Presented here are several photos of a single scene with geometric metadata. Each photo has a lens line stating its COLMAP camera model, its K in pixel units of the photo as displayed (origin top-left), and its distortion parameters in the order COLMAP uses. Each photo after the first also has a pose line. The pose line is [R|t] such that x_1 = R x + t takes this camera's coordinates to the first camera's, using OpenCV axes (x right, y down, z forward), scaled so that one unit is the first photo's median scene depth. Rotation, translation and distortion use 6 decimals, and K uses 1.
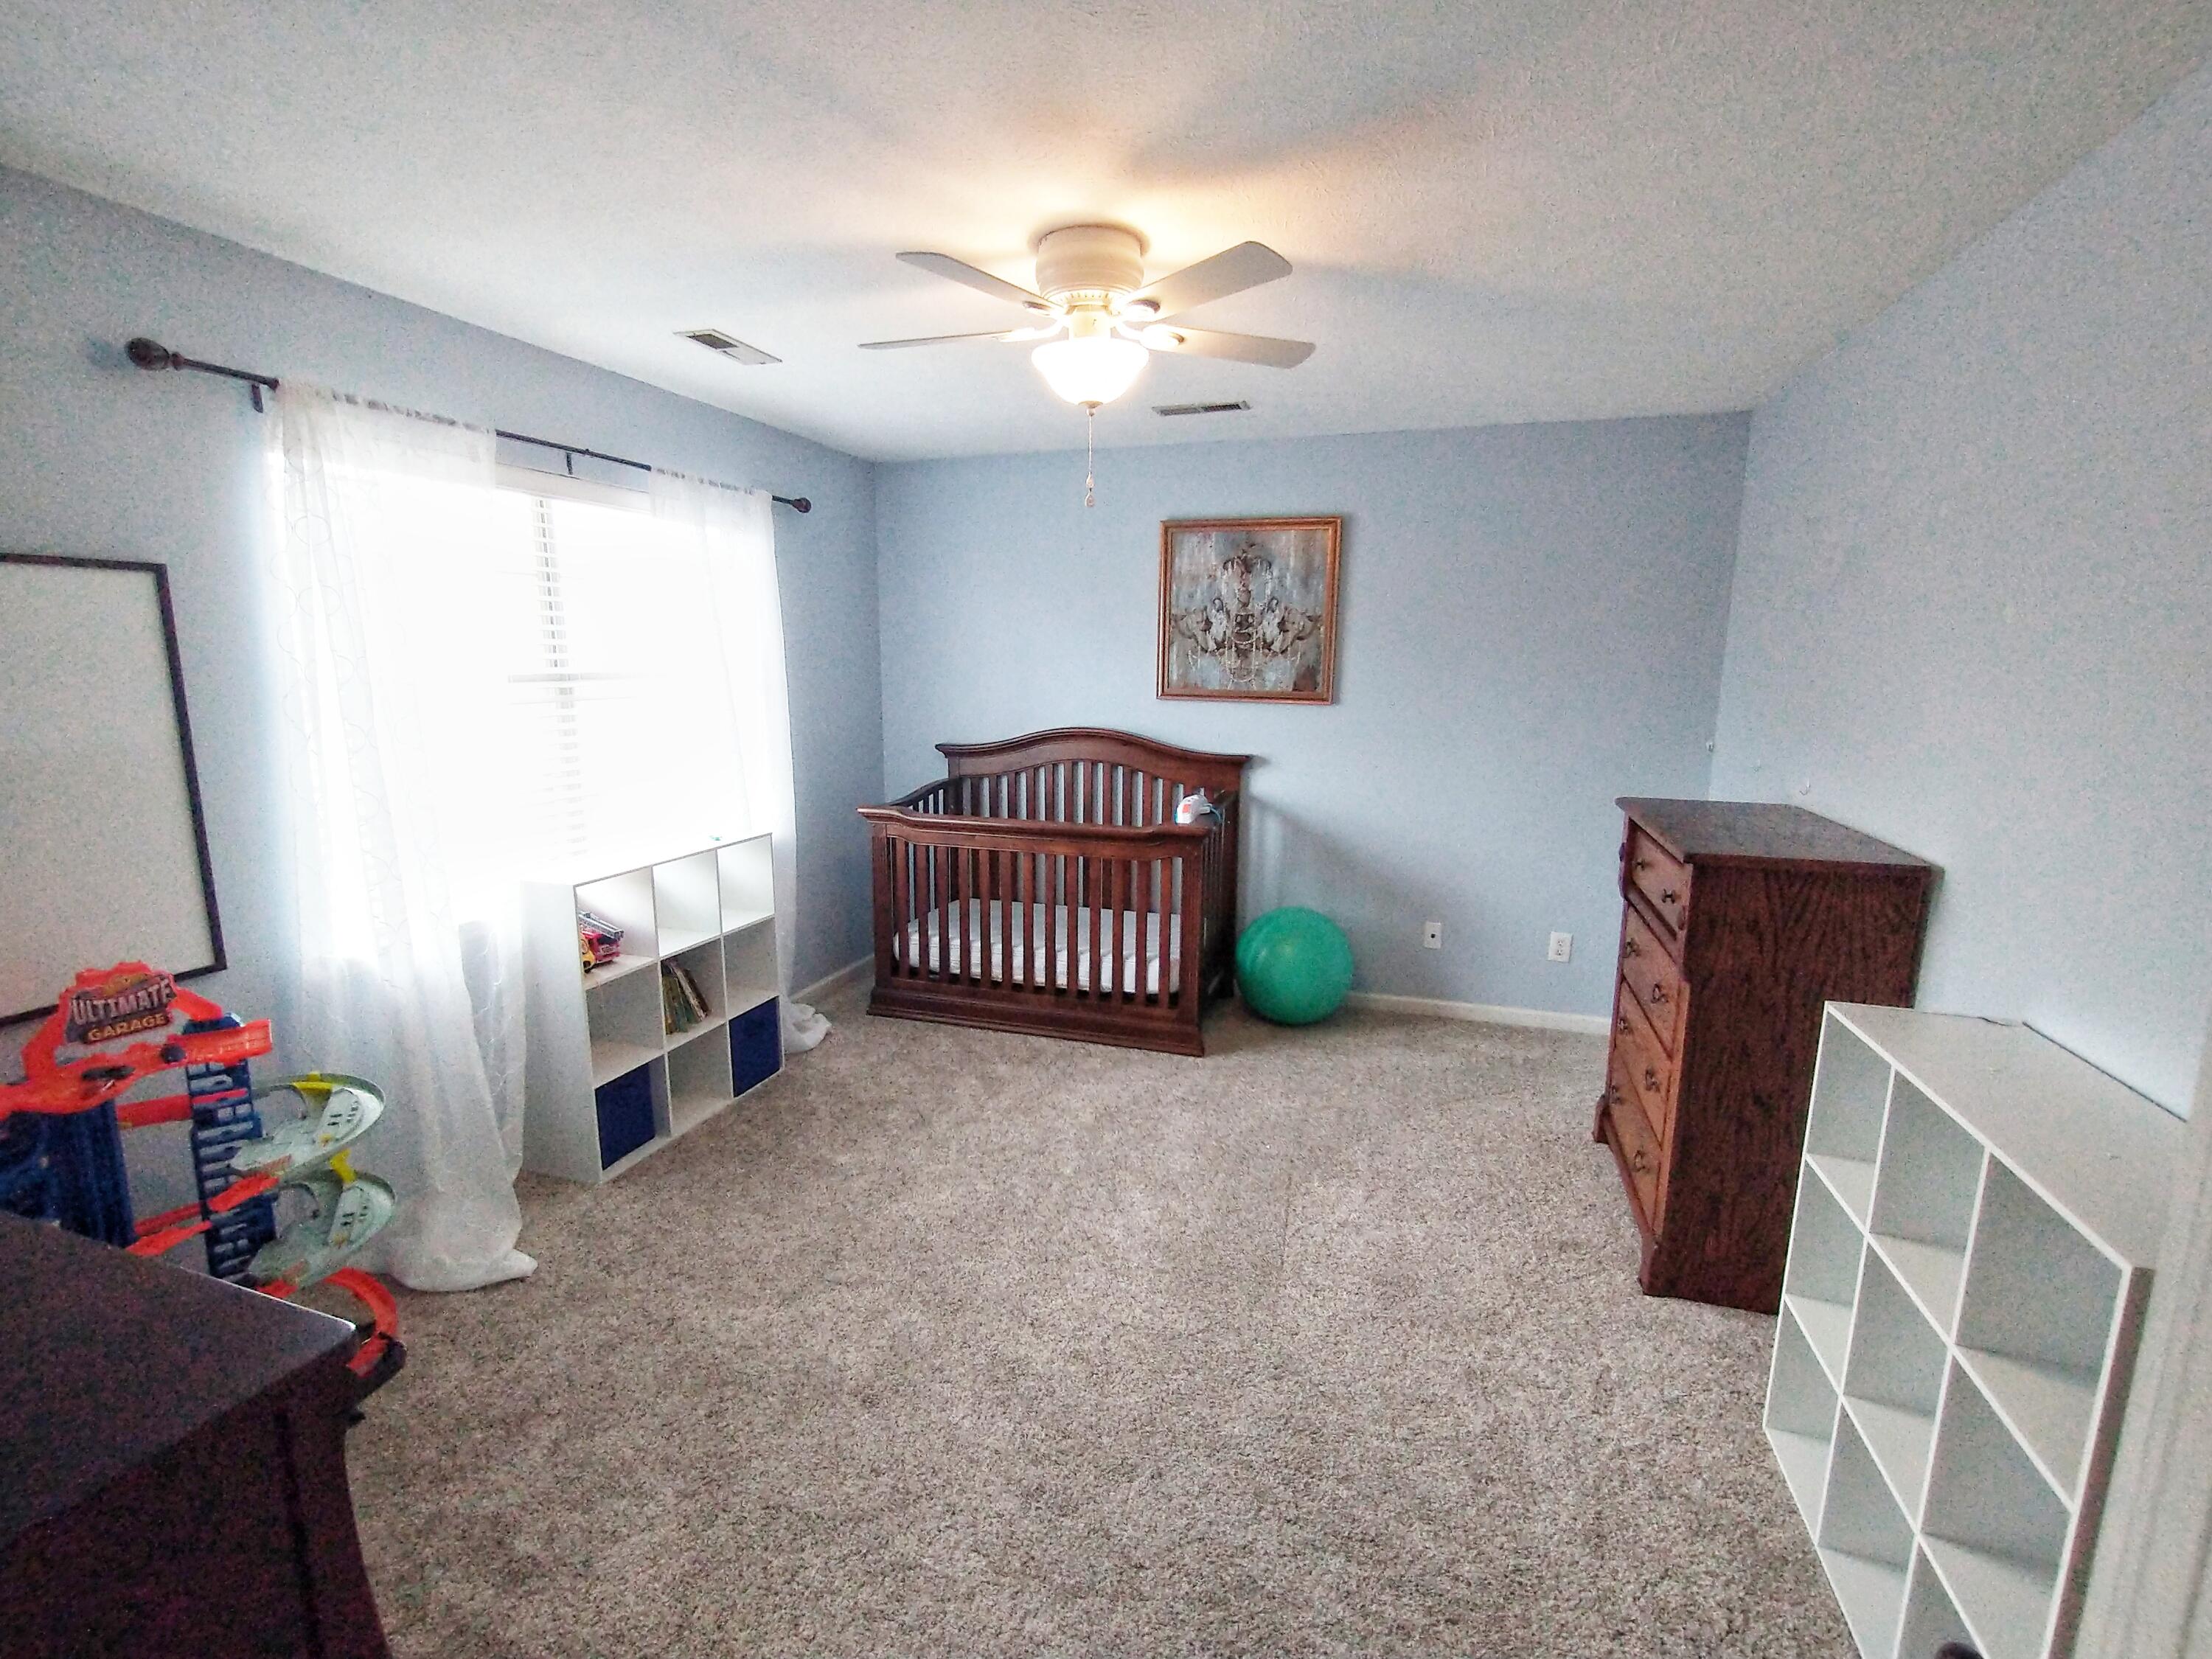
lens RADIAL K [[1031.6, 0, 1101.3], [0, 1031.6, 846.2], [0, 0, 1]] dist [-0.000390, 0.000604]
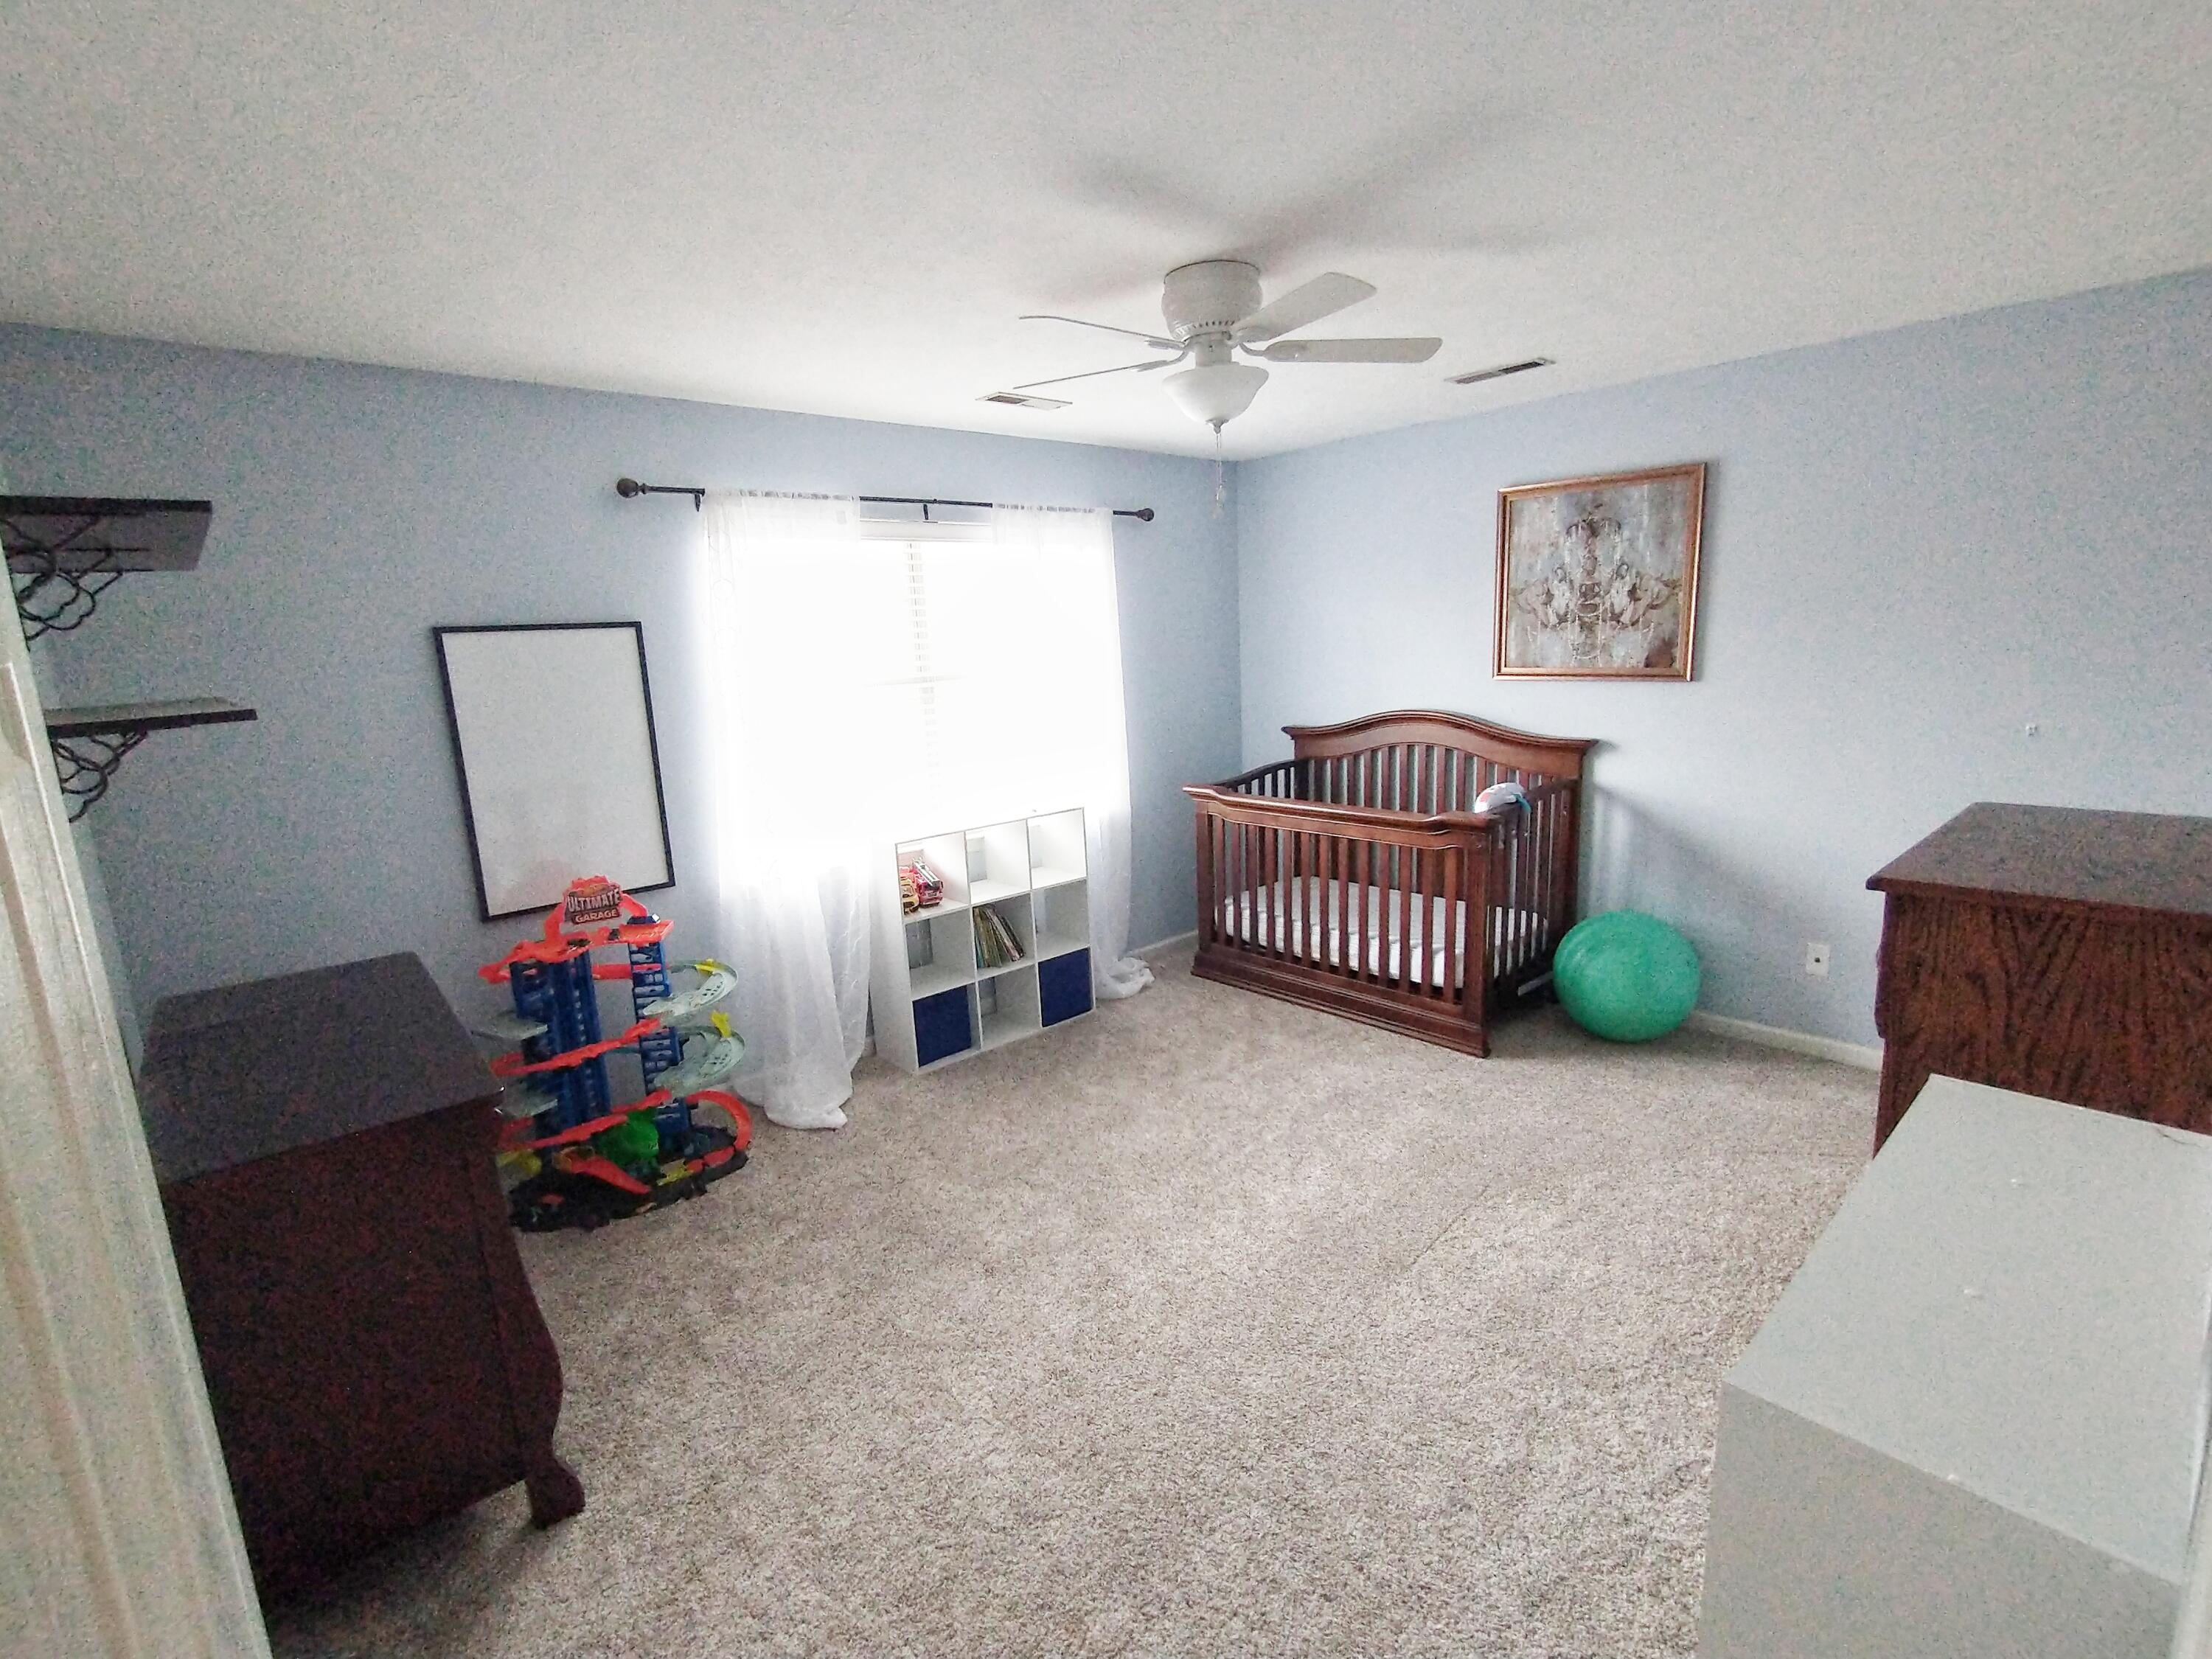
lens RADIAL K [[1031.6, 0, 1101.3], [0, 1031.6, 846.2], [0, 0, 1]] dist [-0.000390, 0.000604]
pose [[0.866853, 0.055485, -0.495467, 0.273642], [-0.041511, 0.998370, 0.039177, -0.015071], [0.496833, -0.013393, 0.867743, -0.000982]]
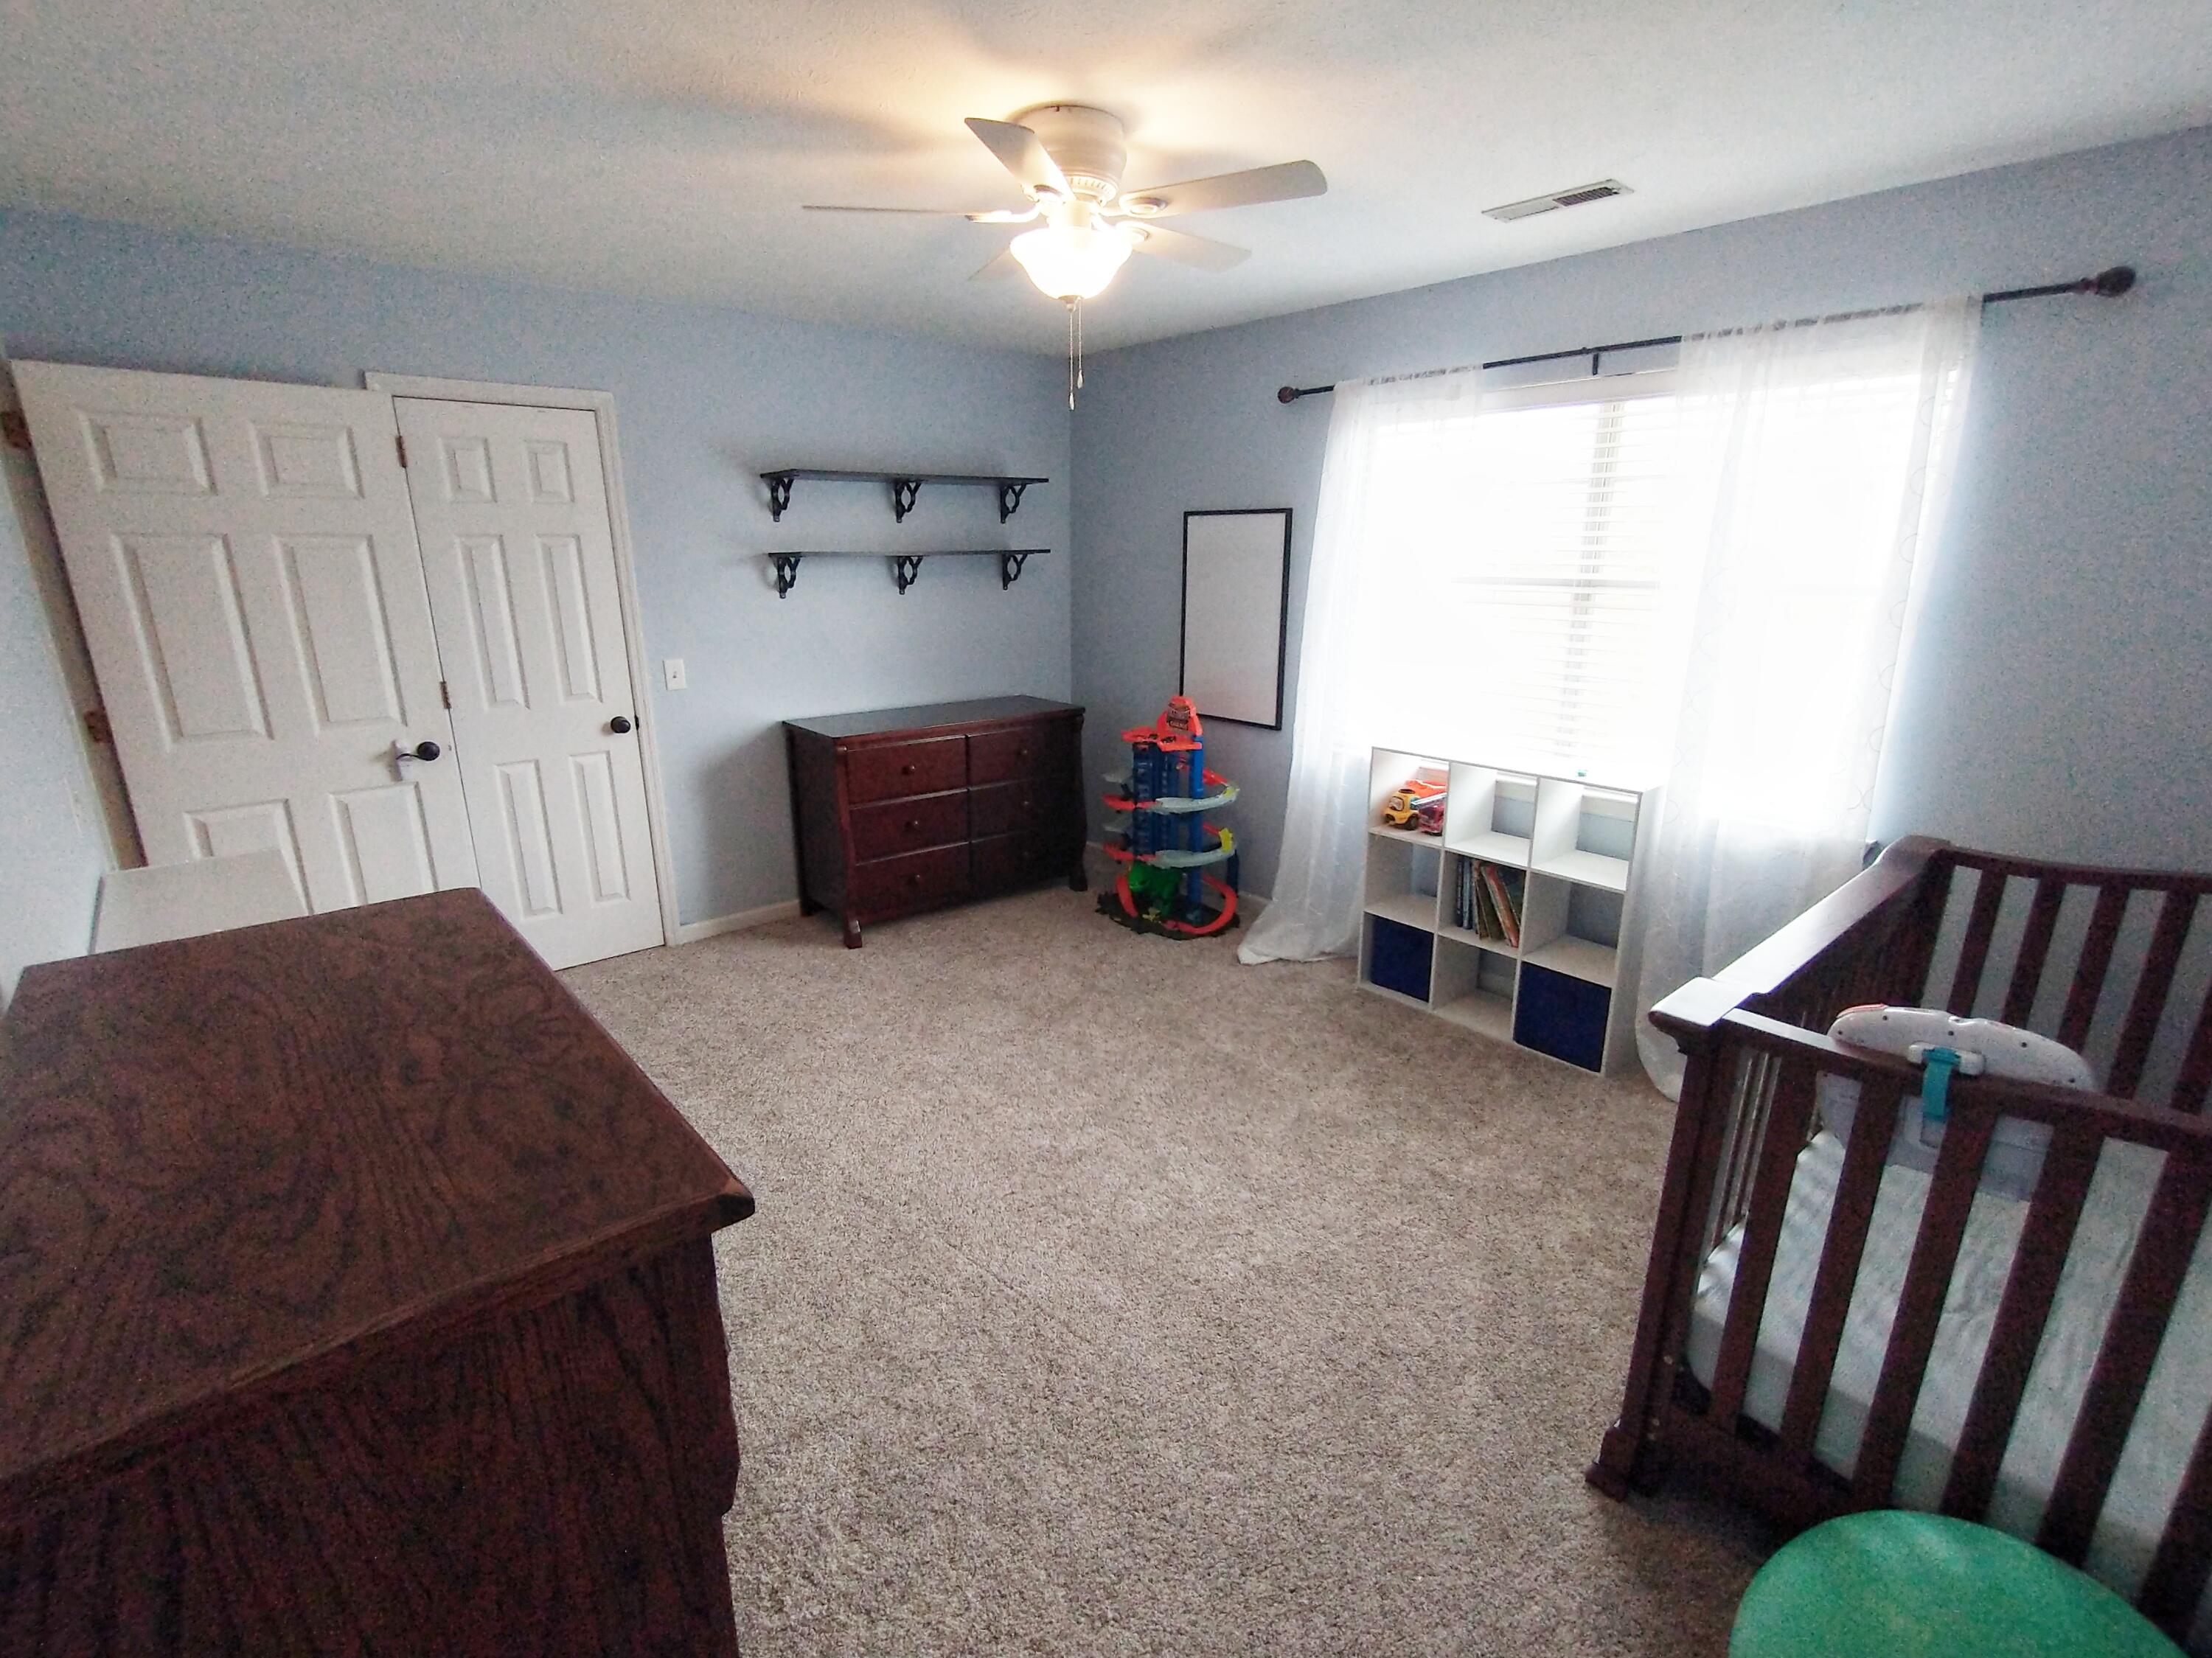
lens RADIAL K [[1031.5, 0, 1101.3], [0, 1031.5, 845.7], [0, 0, 1]] dist [-0.000390, 0.000604]
pose [[-0.515300, 0.236764, -0.823656, 0.551298], [-0.160177, 0.917538, 0.363962, -0.195118], [0.841908, 0.319480, -0.434883, 0.996872]]
